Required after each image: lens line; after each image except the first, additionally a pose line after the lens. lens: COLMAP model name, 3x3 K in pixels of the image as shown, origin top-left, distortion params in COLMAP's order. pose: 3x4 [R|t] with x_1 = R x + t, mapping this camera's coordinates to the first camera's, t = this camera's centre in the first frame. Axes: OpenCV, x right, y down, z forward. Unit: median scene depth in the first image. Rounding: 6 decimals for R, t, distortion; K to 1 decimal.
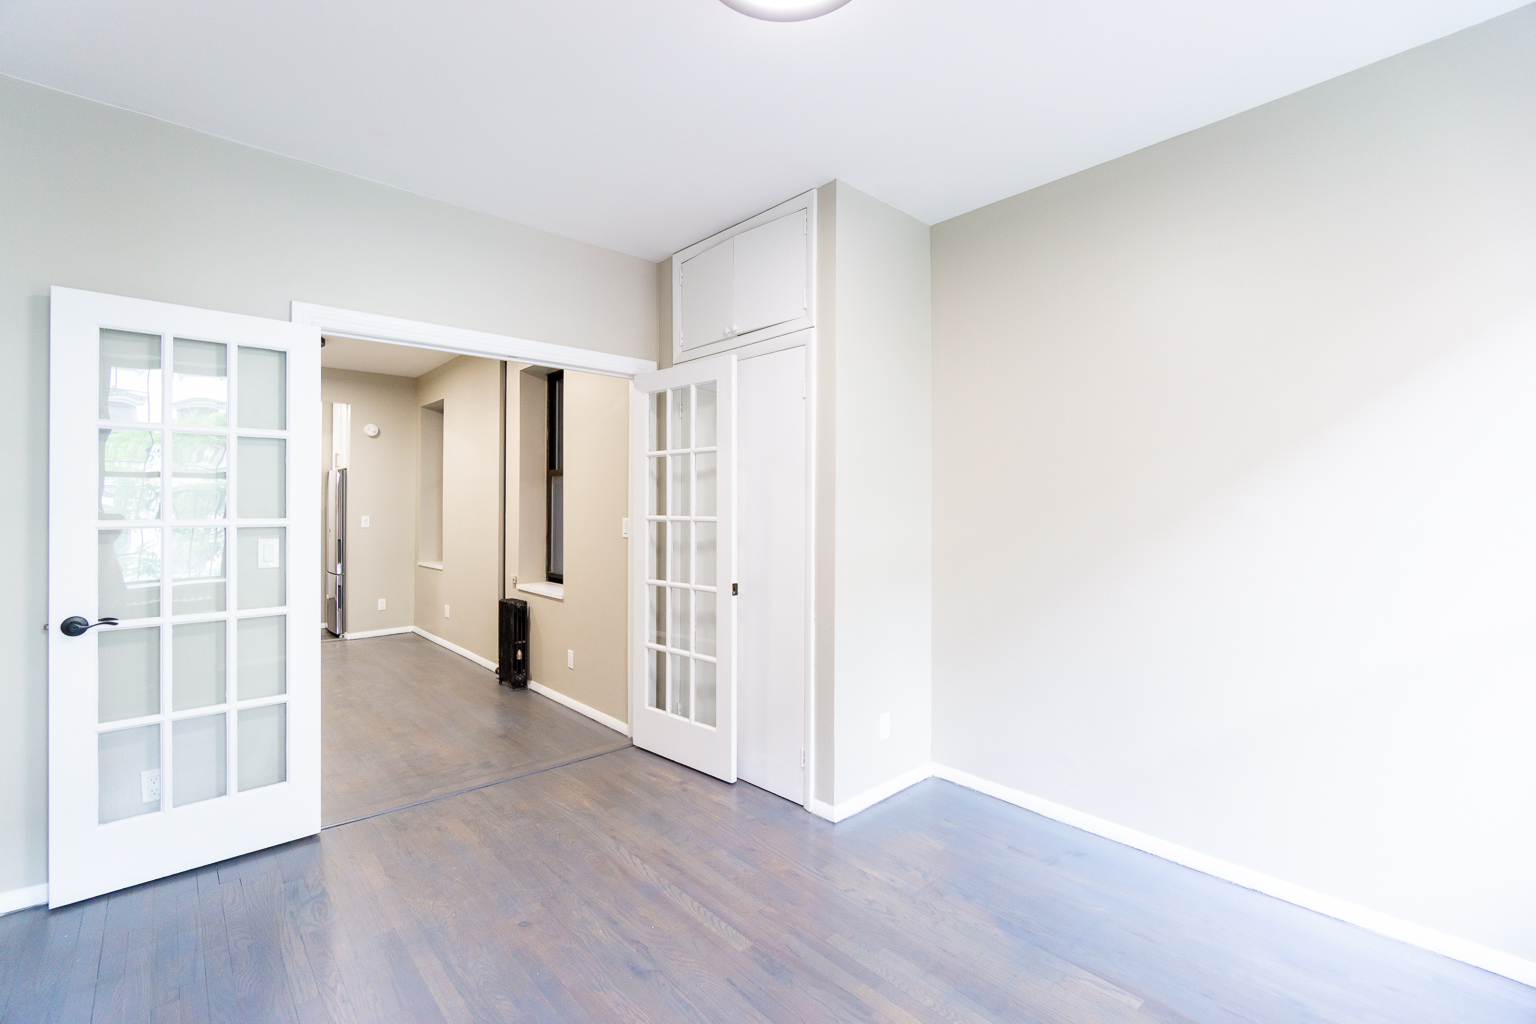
lens RADIAL K [[665.1, 0, 772.2], [0, 665.1, 512.0], [0, 0, 1]] dist [-0.004584, -0.000003]
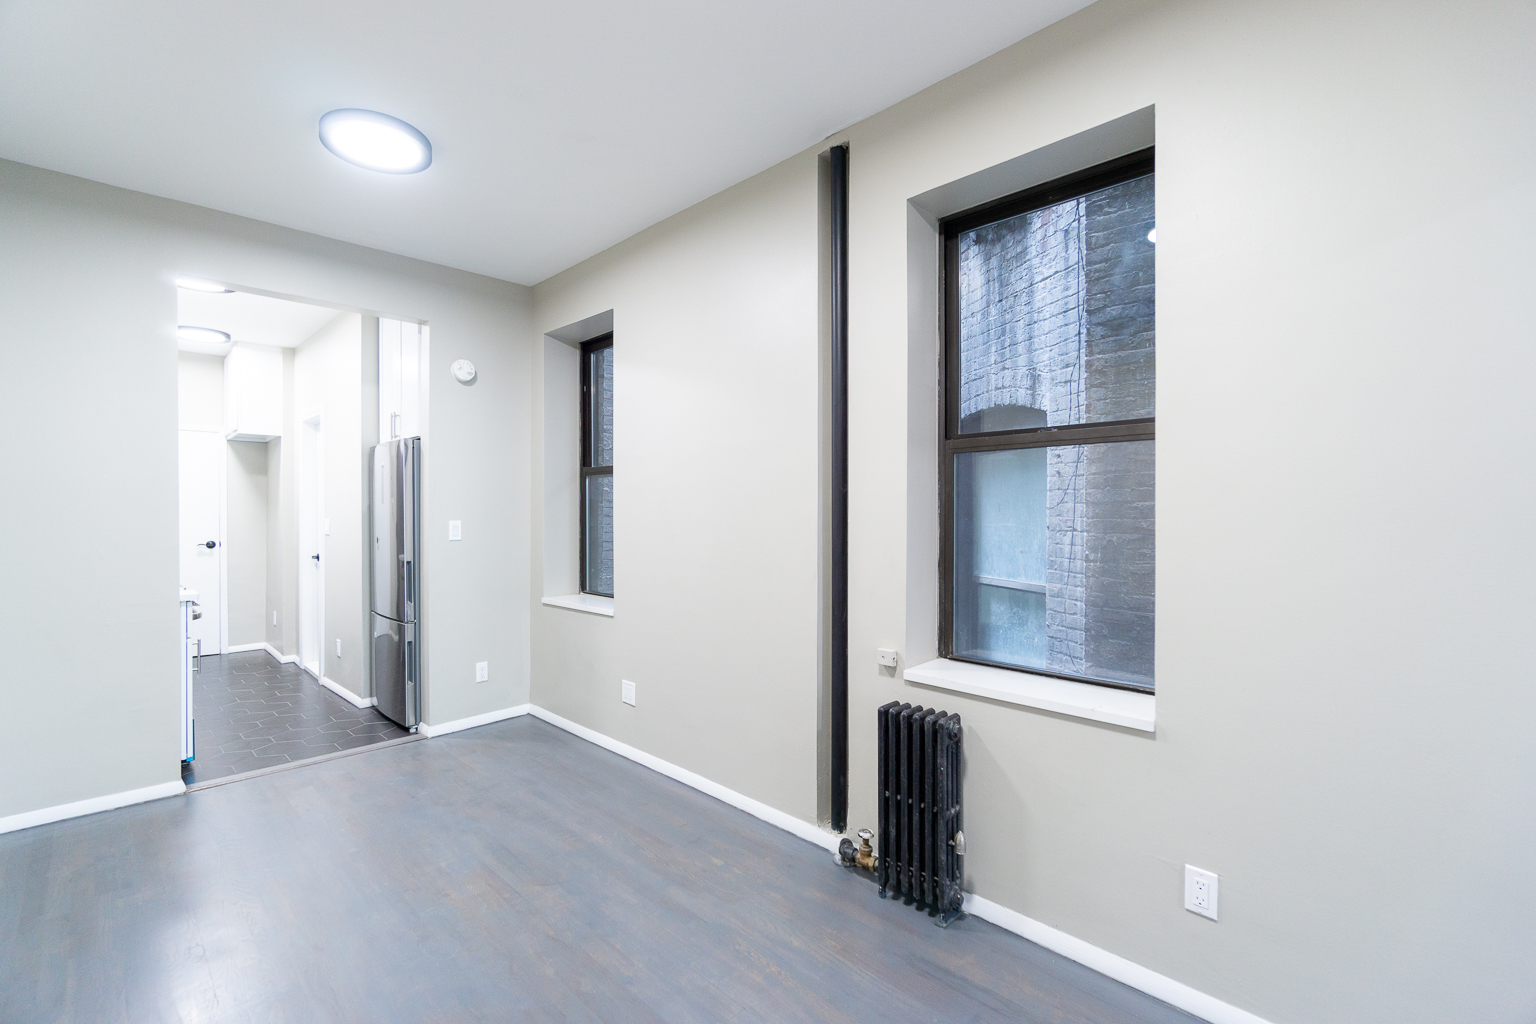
lens RADIAL K [[665.1, 0, 756.1], [0, 665.1, 515.3], [0, 0, 1]] dist [-0.004584, -0.000003]
pose [[0.998750, -0.006294, 0.049582, -0.381135], [0.005814, 0.999935, 0.009824, -0.002183], [-0.049640, -0.009524, 0.998722, 0.412895]]
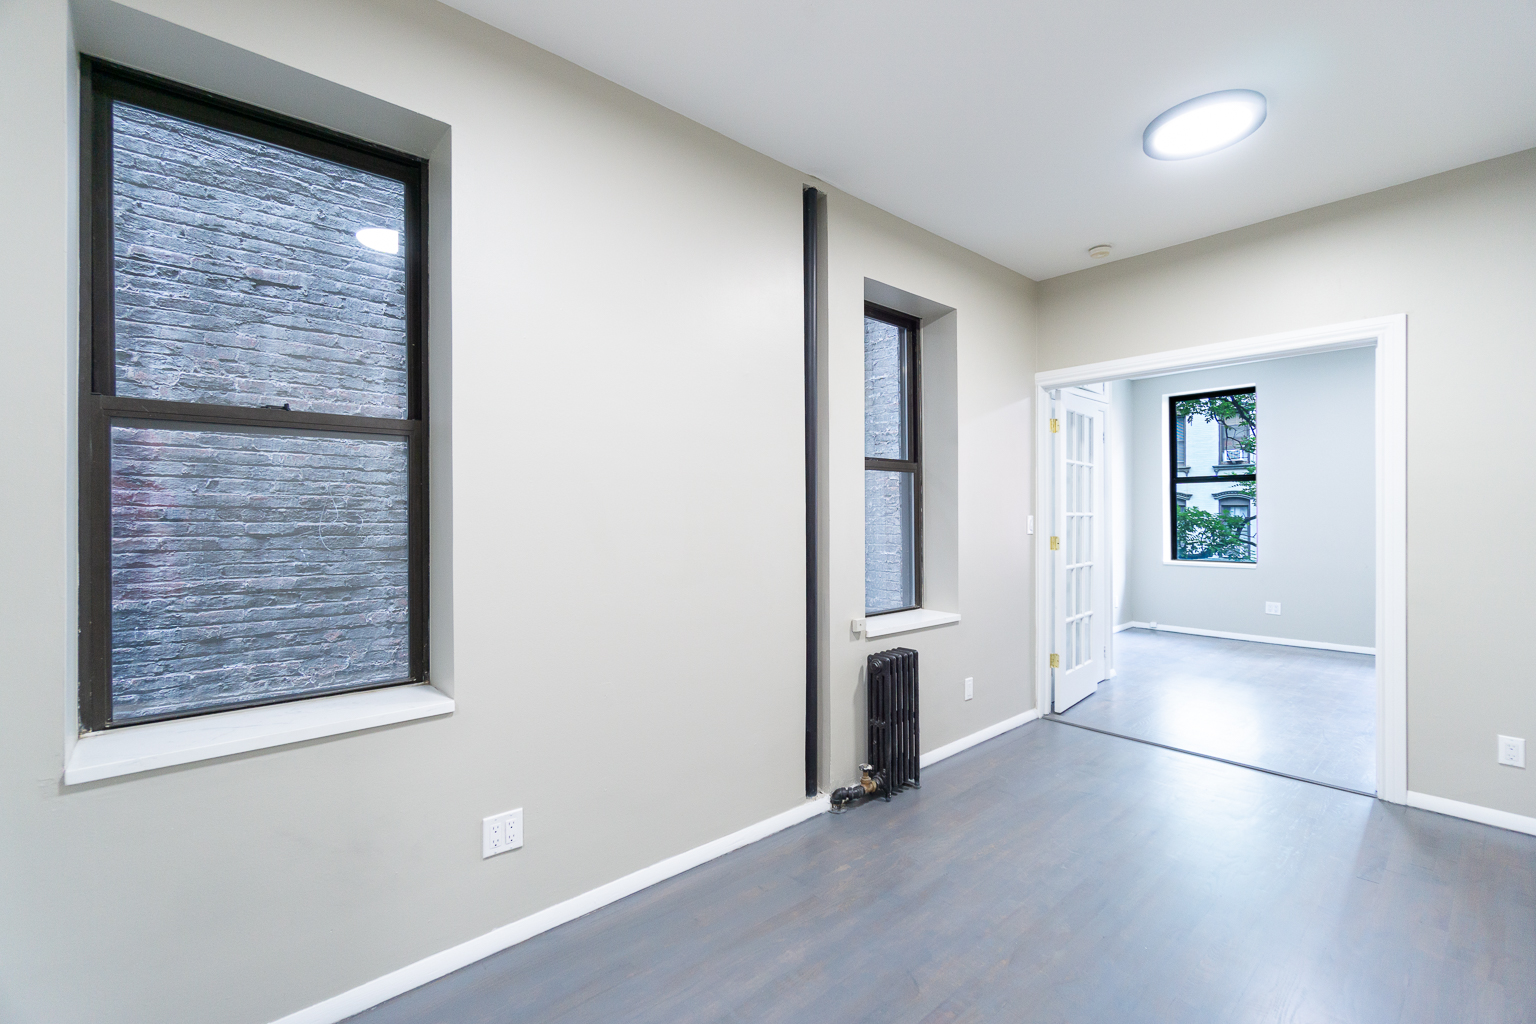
lens RADIAL K [[665.1, 0, 762.8], [0, 665.1, 507.0], [0, 0, 1]] dist [-0.004584, -0.000003]
pose [[0.021959, -0.002080, 0.999757, -0.753083], [-0.000106, 0.999998, 0.002083, -0.003513], [-0.999759, -0.000152, 0.021958, 0.823228]]
